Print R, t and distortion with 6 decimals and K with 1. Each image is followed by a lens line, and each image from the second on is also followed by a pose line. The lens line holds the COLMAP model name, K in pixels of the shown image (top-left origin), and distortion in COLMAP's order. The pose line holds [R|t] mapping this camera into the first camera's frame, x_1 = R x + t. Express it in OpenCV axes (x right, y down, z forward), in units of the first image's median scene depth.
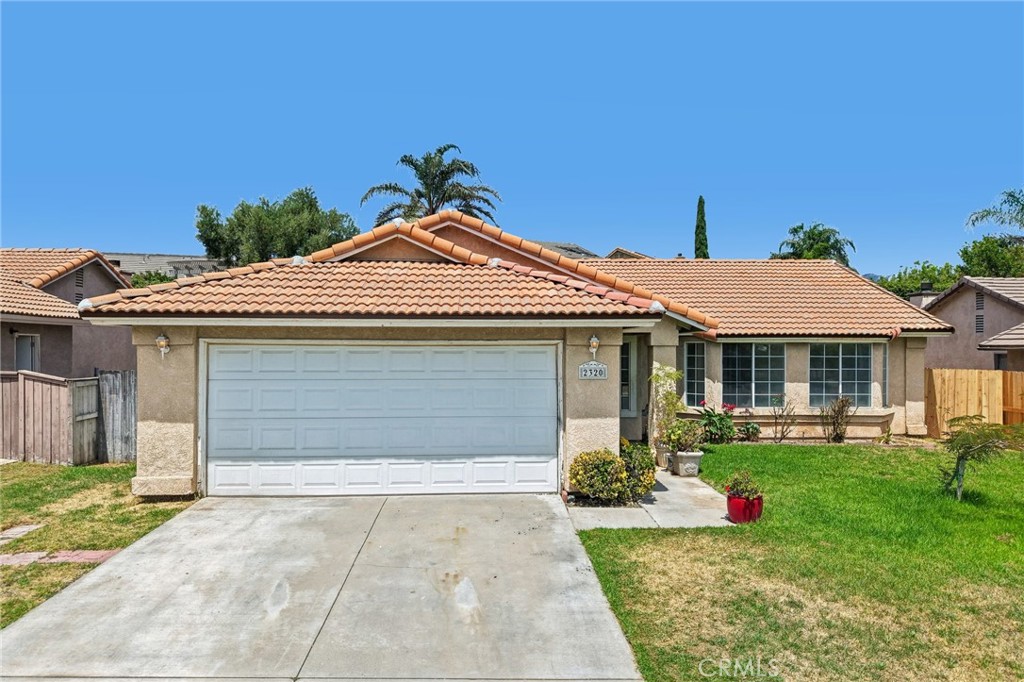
lens RADIAL K [[690.5, 0, 508.1], [0, 690.5, 341.0], [0, 0, 1]] dist [0.025793, -0.023467]
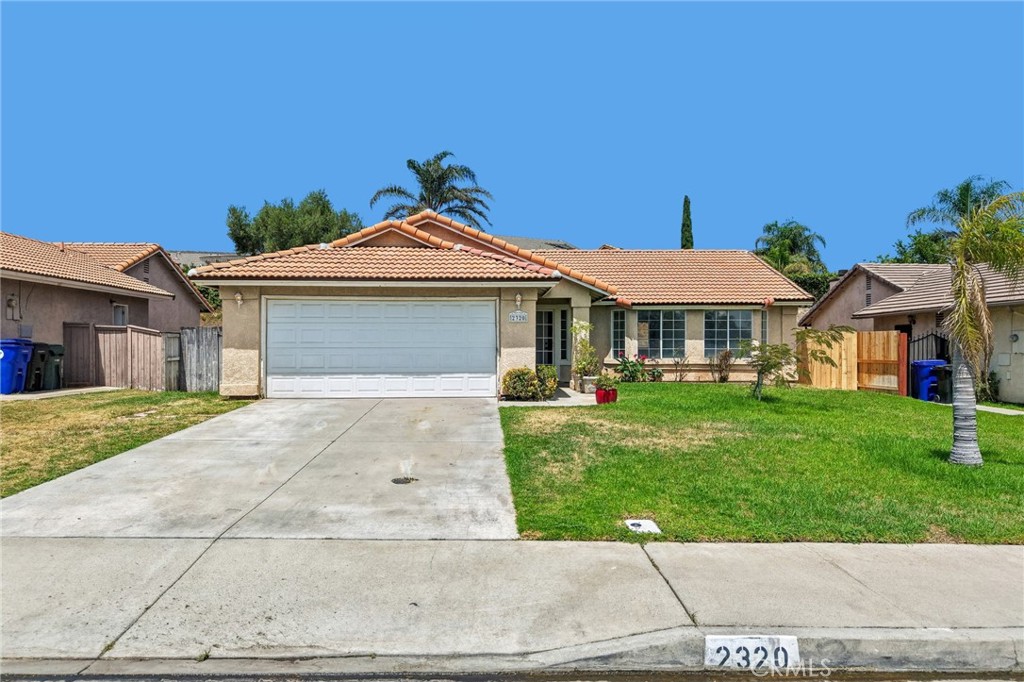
lens RADIAL K [[690.5, 0, 511.7], [0, 690.5, 342.9], [0, 0, 1]] dist [0.025793, -0.023467]
pose [[0.999969, -0.003413, -0.007152, 0.096013], [0.003433, 0.999990, 0.002743, 0.078340], [0.007143, -0.002768, 0.999971, -0.423125]]
